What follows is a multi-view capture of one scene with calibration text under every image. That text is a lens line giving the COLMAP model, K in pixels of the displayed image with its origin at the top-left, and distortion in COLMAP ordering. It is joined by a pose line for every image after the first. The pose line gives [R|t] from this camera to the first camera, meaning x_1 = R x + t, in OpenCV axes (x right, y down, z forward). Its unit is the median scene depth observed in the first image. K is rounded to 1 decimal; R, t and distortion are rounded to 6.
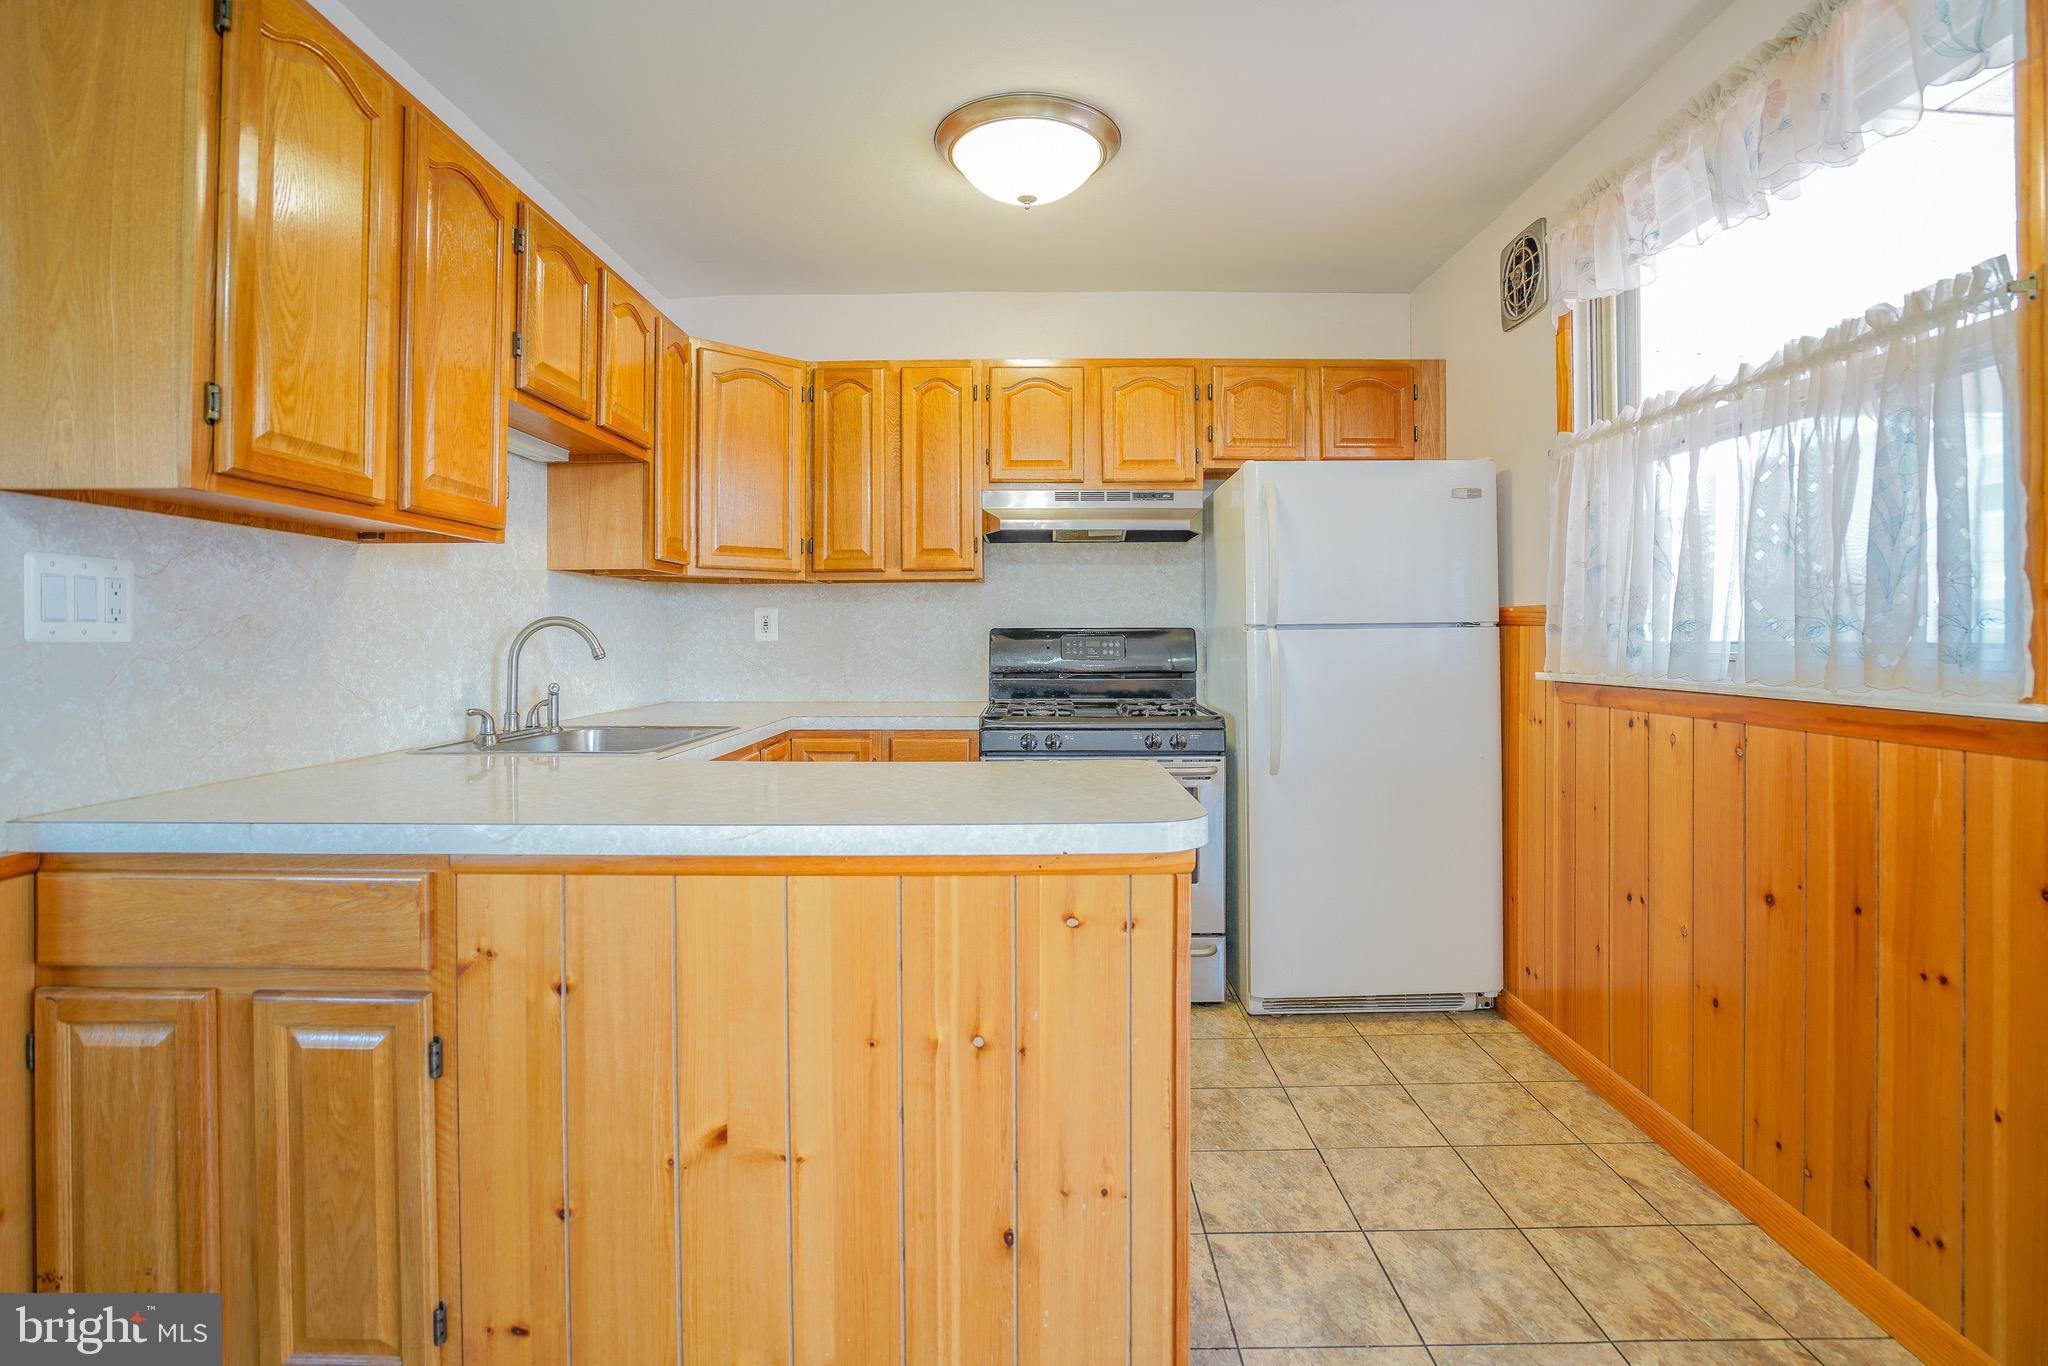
lens RADIAL K [[967.3, 0, 1022.5], [0, 967.3, 627.3], [0, 0, 1]] dist [-0.026594, 0.000276]
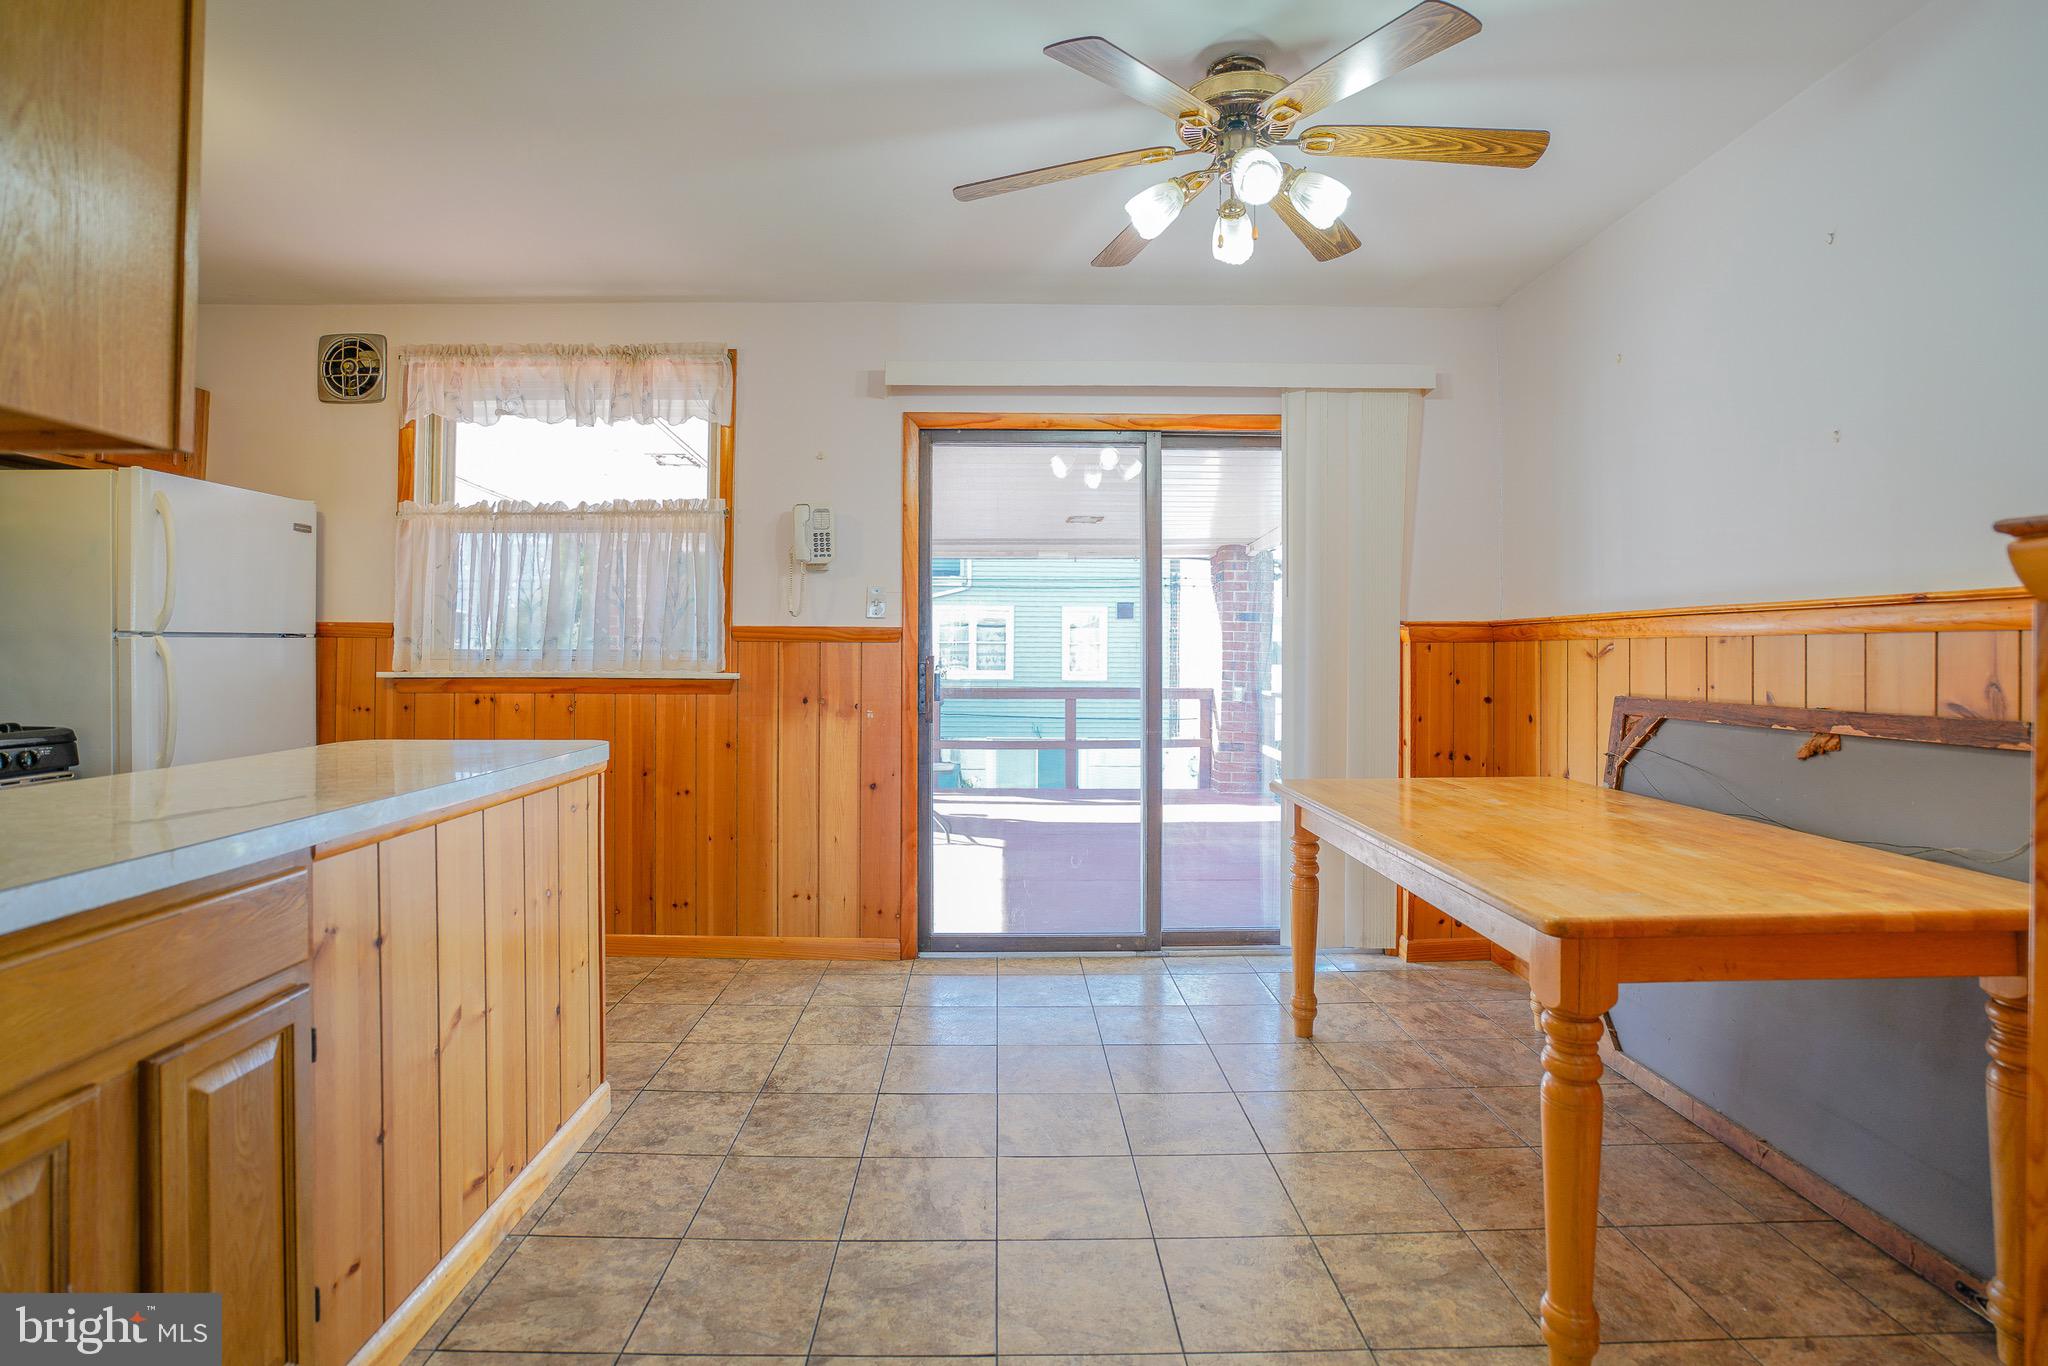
lens RADIAL K [[1014.7, 0, 1028.6], [0, 1014.7, 654.0], [0, 0, 1]] dist [-0.003585, 0.000730]
pose [[-0.044974, 0.001396, 0.998987, -0.857988], [-0.012650, 0.999918, -0.001967, 0.011474], [-0.998908, -0.012725, -0.044952, 0.136883]]
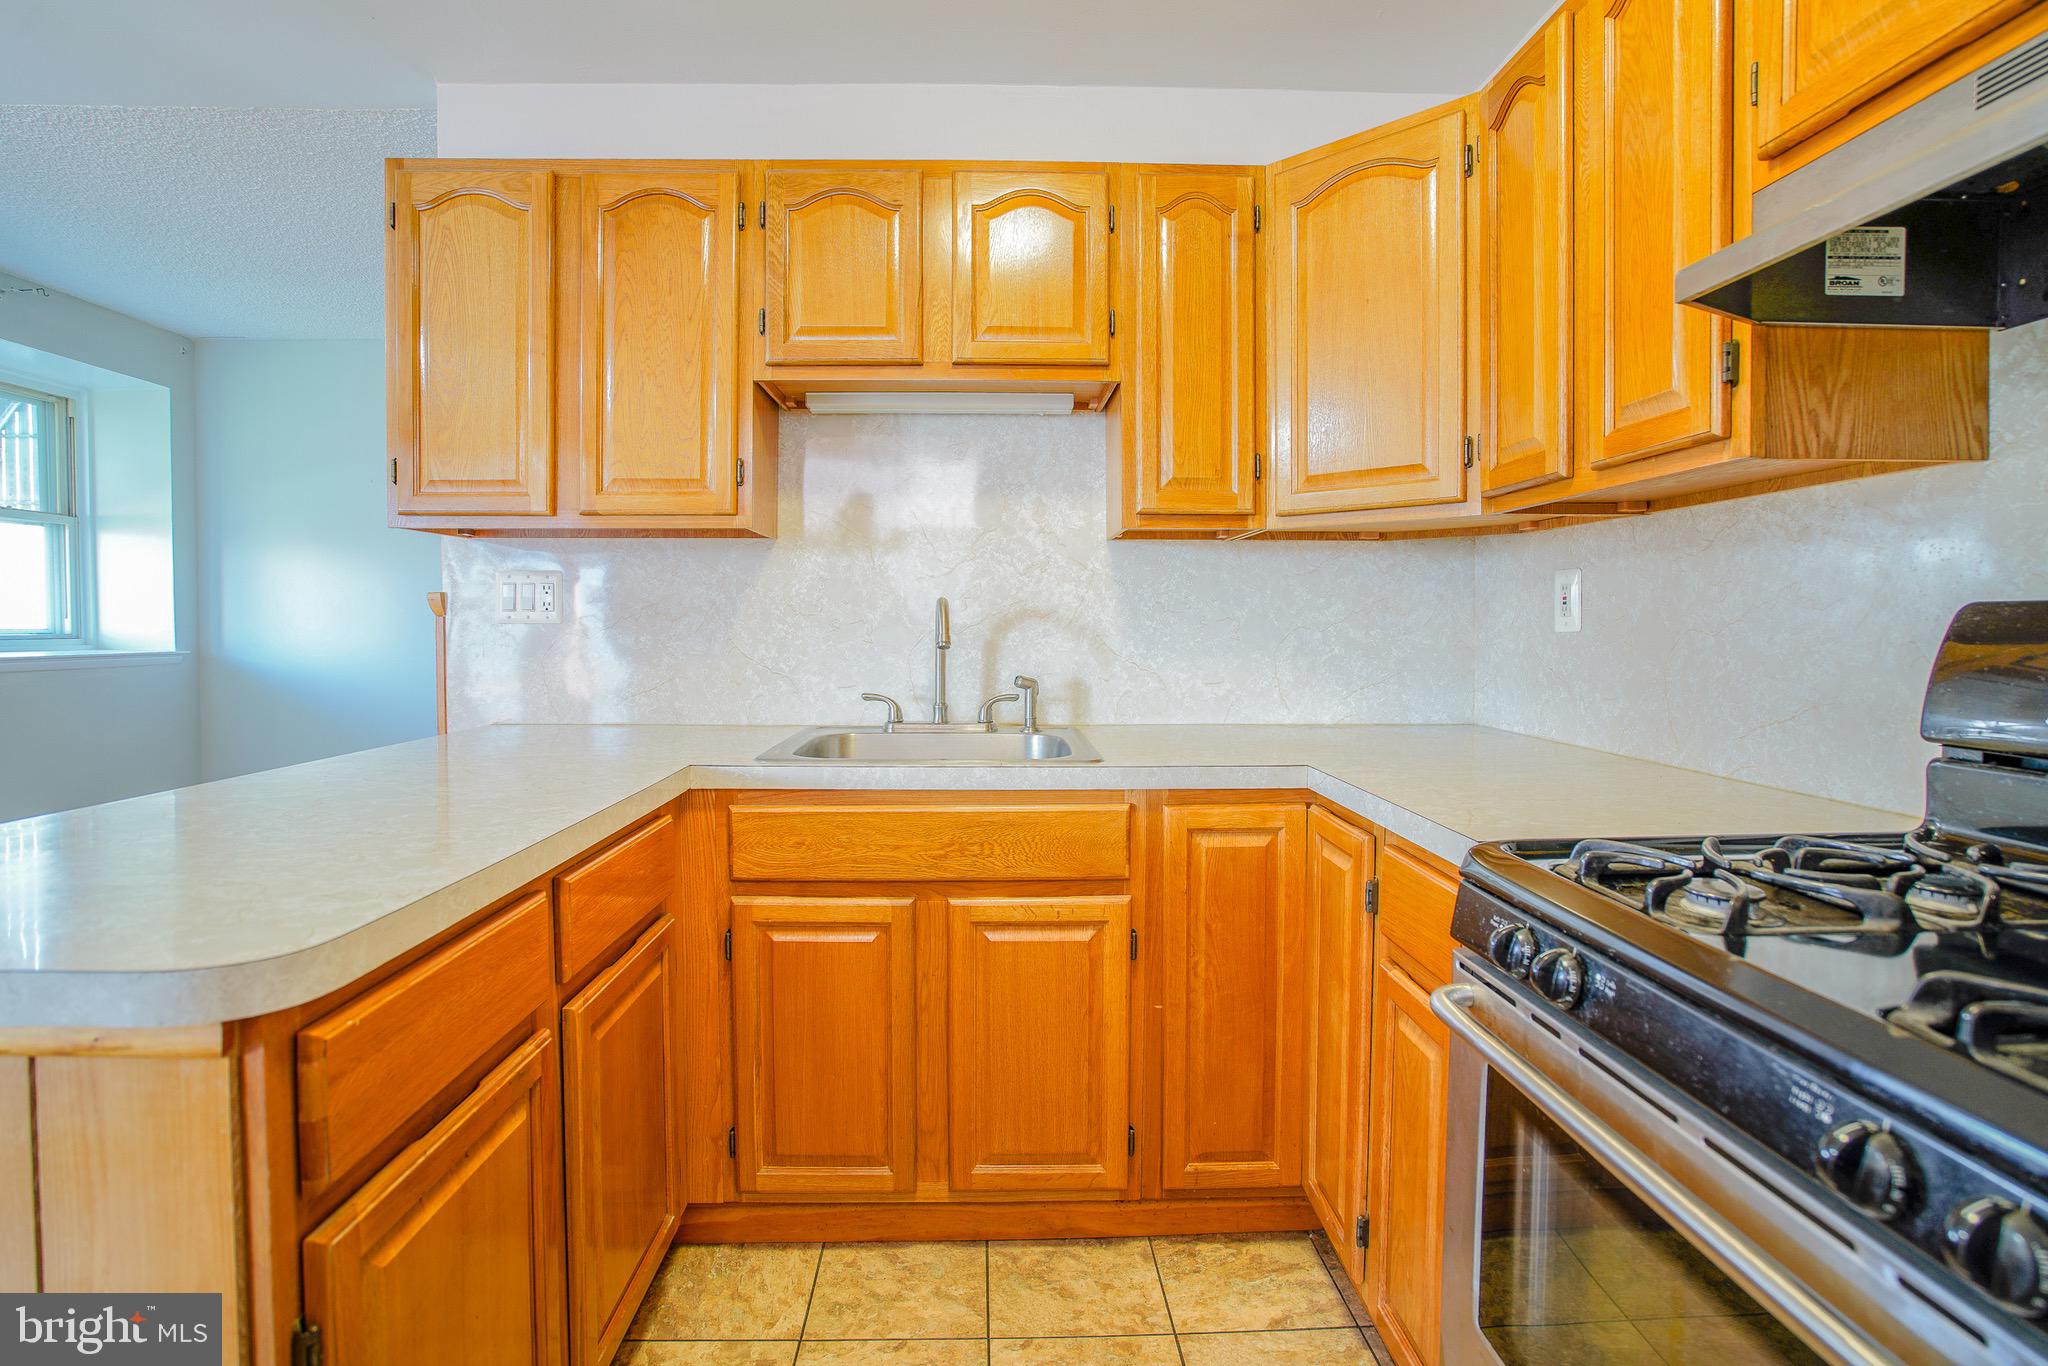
lens RADIAL K [[964.8, 0, 1007.4], [0, 964.8, 656.0], [0, 0, 1]] dist [-0.058932, 0.028729]
pose [[0.041579, 0.041371, -0.998278, 0.328610], [0.007180, 0.999104, 0.041704, 0.004565], [0.999109, -0.008901, 0.041245, 0.847484]]
